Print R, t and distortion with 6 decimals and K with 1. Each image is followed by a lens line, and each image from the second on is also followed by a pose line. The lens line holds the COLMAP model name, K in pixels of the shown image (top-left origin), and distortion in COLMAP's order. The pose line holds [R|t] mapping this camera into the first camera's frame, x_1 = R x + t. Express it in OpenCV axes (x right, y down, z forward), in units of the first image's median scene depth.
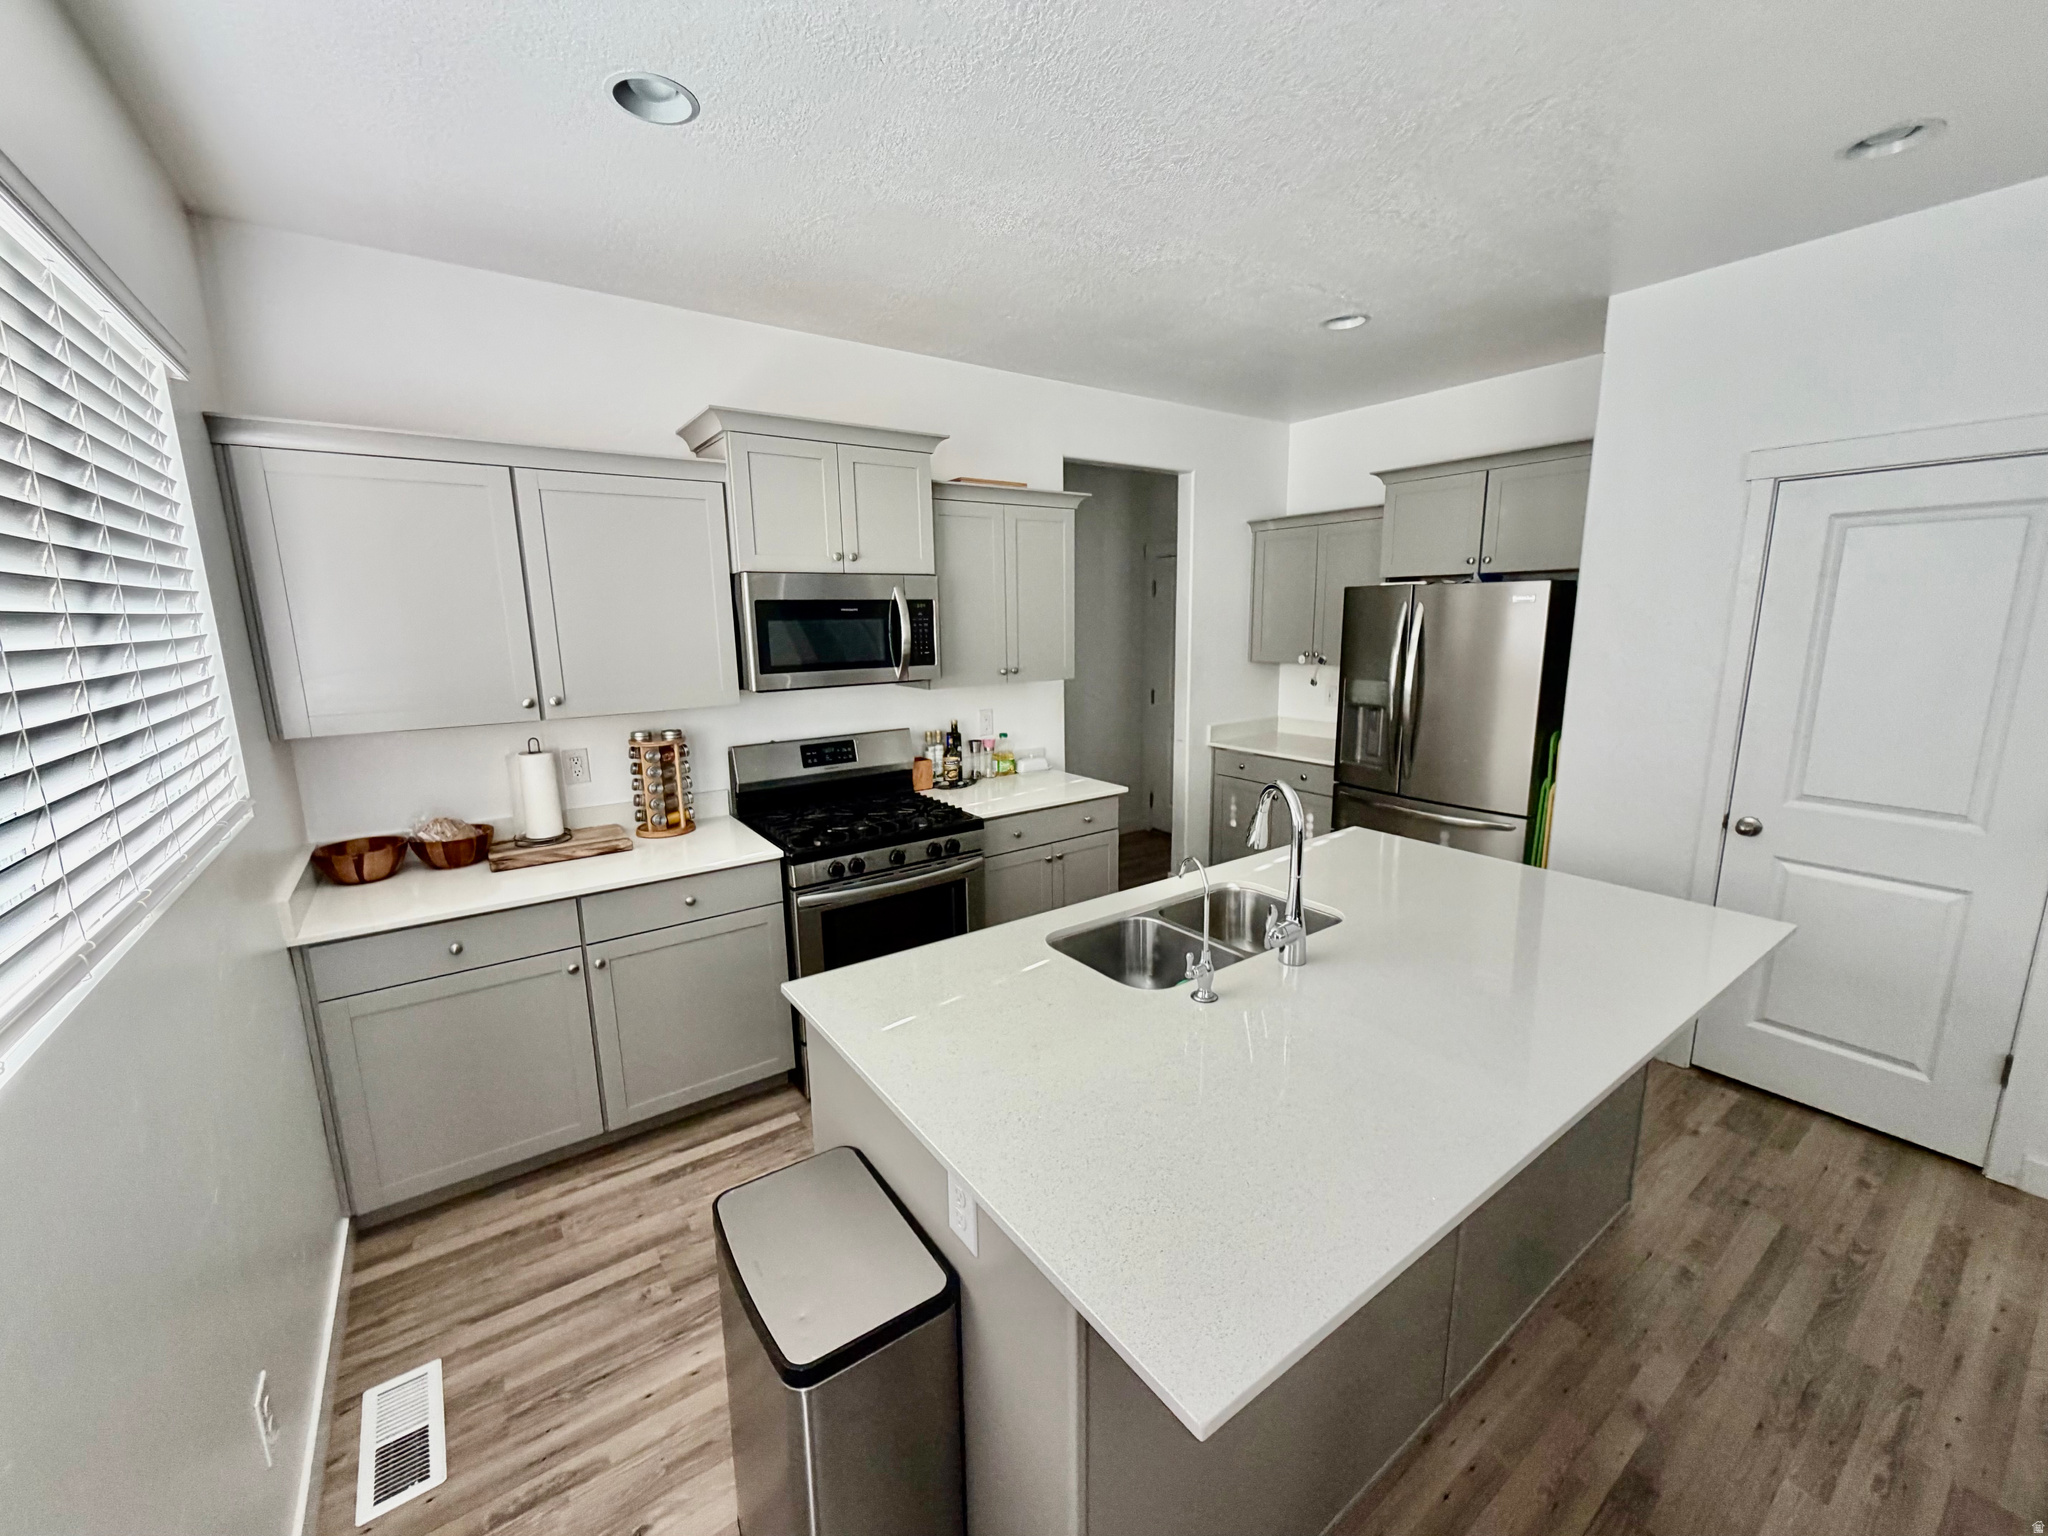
lens RADIAL K [[818.2, 0, 1031.2], [0, 818.2, 766.7], [0, 0, 1]] dist [-0.001884, -0.000076]
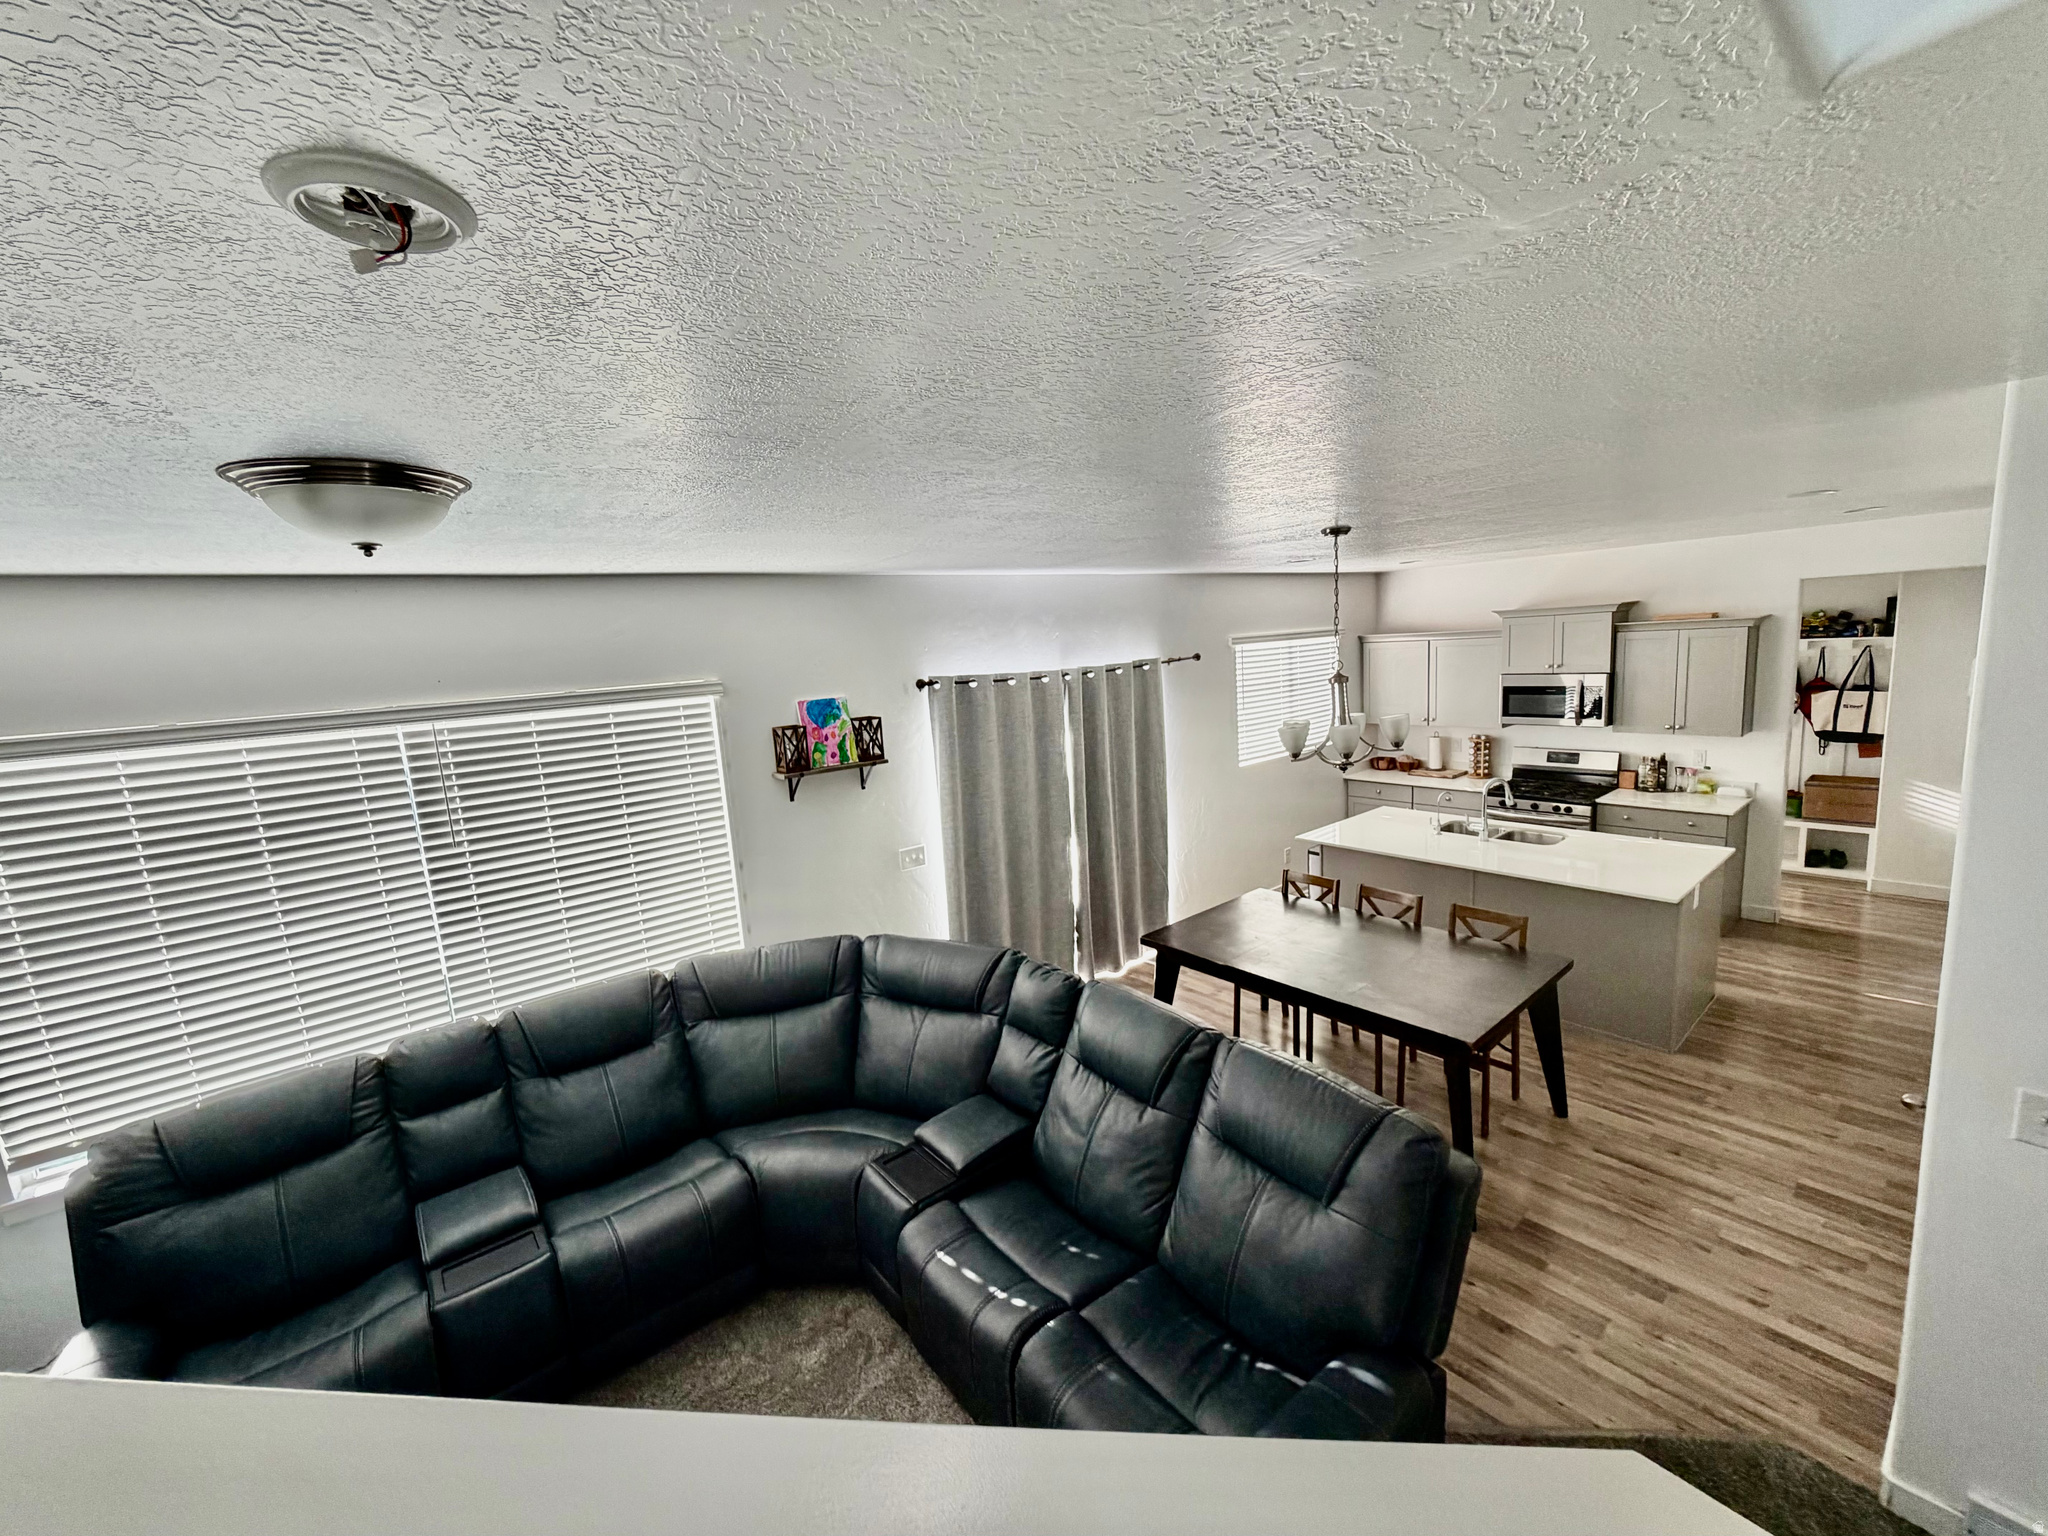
lens RADIAL K [[818.2, 0, 1021.2], [0, 818.2, 767.9], [0, 0, 1]] dist [-0.001884, -0.000076]
pose [[0.061799, 0.164111, -0.984504, 1.690119], [-0.122218, 0.980211, 0.155723, -0.144684], [0.990577, 0.110701, 0.080634, -0.483258]]
